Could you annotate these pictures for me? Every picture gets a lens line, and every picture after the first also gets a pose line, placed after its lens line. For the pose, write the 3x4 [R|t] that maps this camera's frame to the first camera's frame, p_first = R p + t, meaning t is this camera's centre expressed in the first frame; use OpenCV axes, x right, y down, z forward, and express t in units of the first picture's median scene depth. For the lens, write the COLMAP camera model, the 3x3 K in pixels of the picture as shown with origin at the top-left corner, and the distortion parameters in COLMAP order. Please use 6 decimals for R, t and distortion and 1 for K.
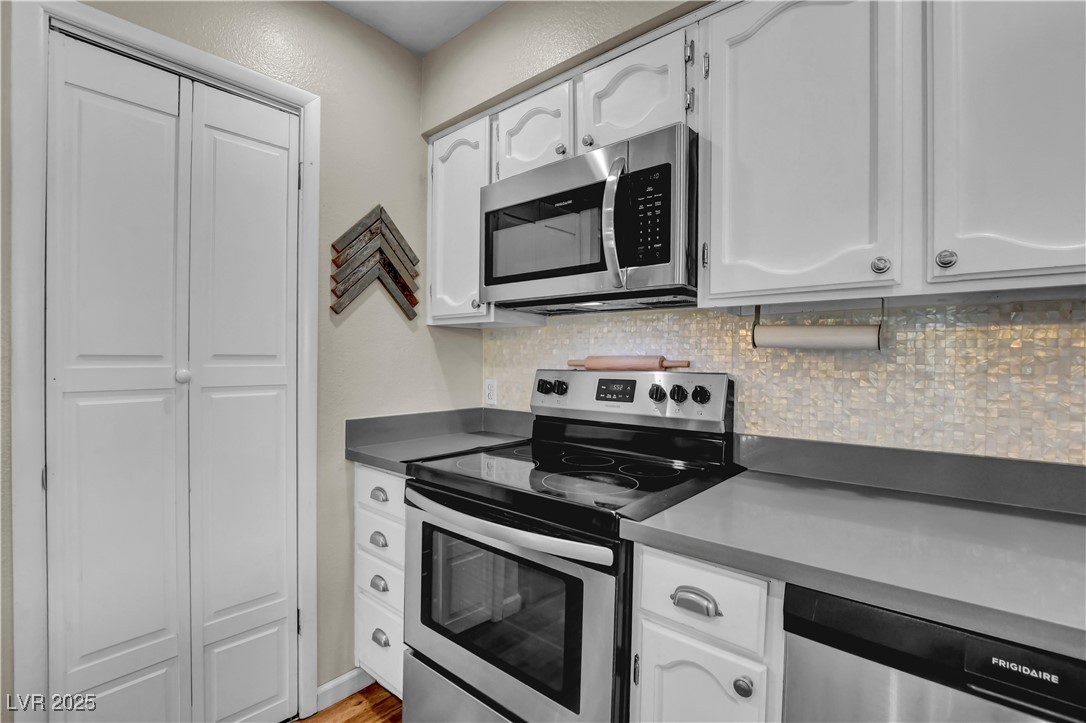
lens RADIAL K [[488.2, 0, 559.2], [0, 488.2, 369.0], [0, 0, 1]] dist [-0.031629, 0.004469]
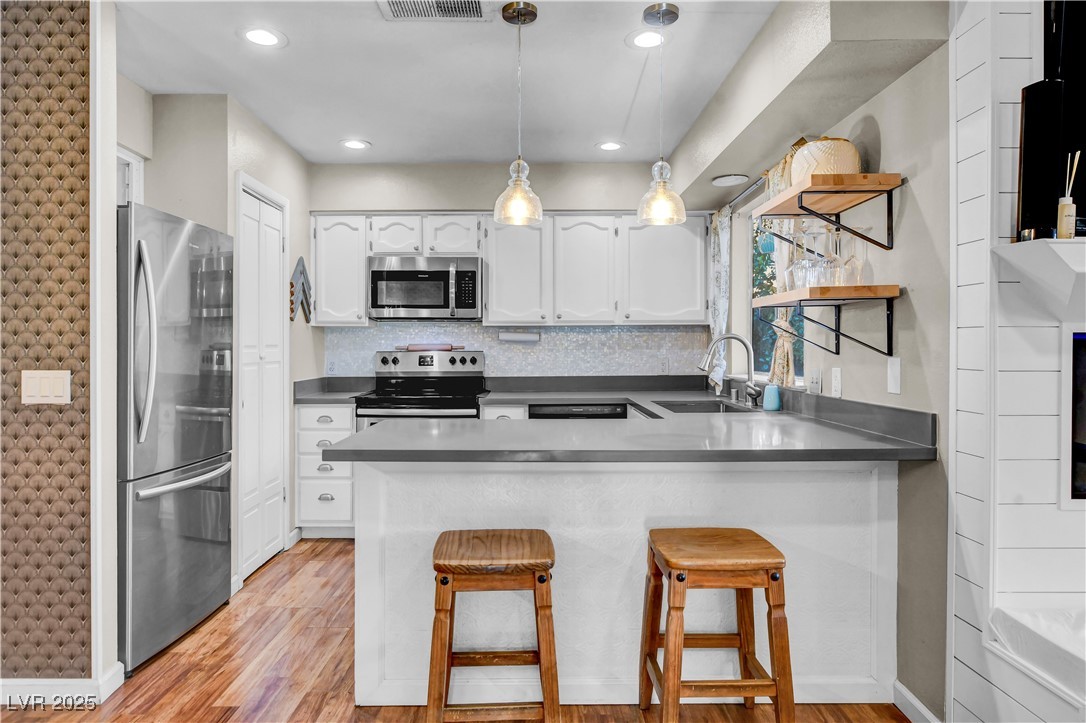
lens RADIAL K [[688.2, 0, 541.8], [0, 688.2, 354.8], [0, 0, 1]] dist [-0.001576, -0.000142]
pose [[0.753732, -0.016580, 0.656973, -1.769776], [0.020309, 0.999792, 0.001931, 0.028331], [-0.656868, 0.011887, 0.753912, -1.848313]]
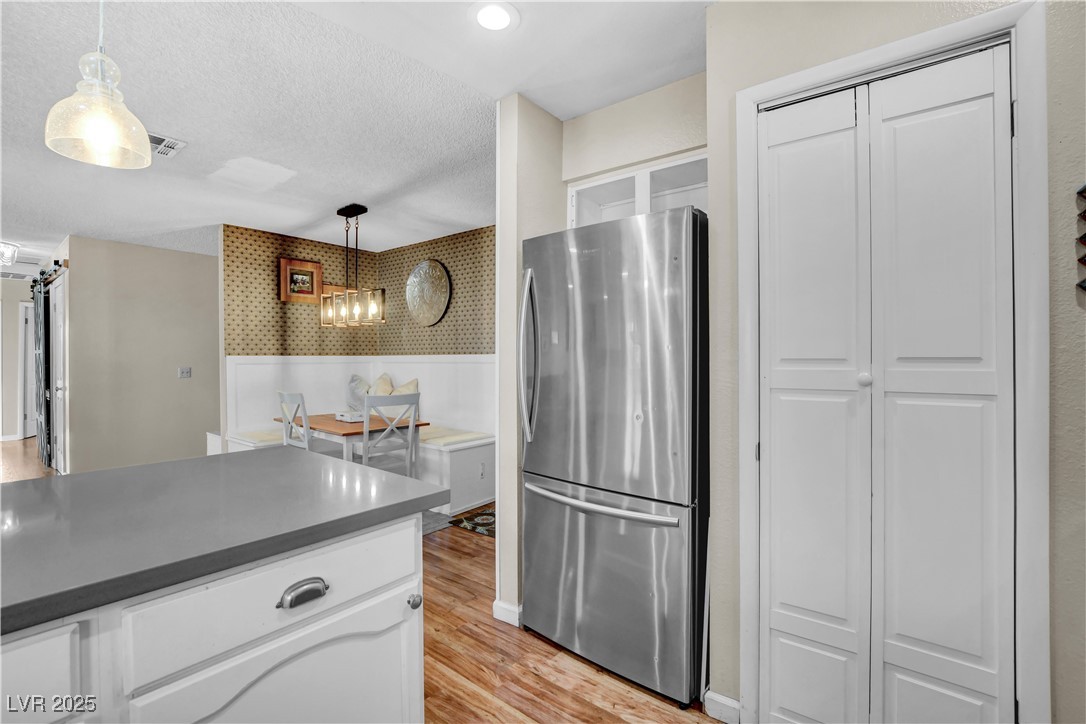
lens RADIAL K [[488.2, 0, 545.5], [0, 488.2, 359.9], [0, 0, 1]] dist [-0.031629, 0.004469]
pose [[0.032580, -0.003514, -0.999463, 0.193779], [-0.020513, 0.999781, -0.004184, -0.007110], [0.999259, 0.020639, 0.032501, 0.279587]]
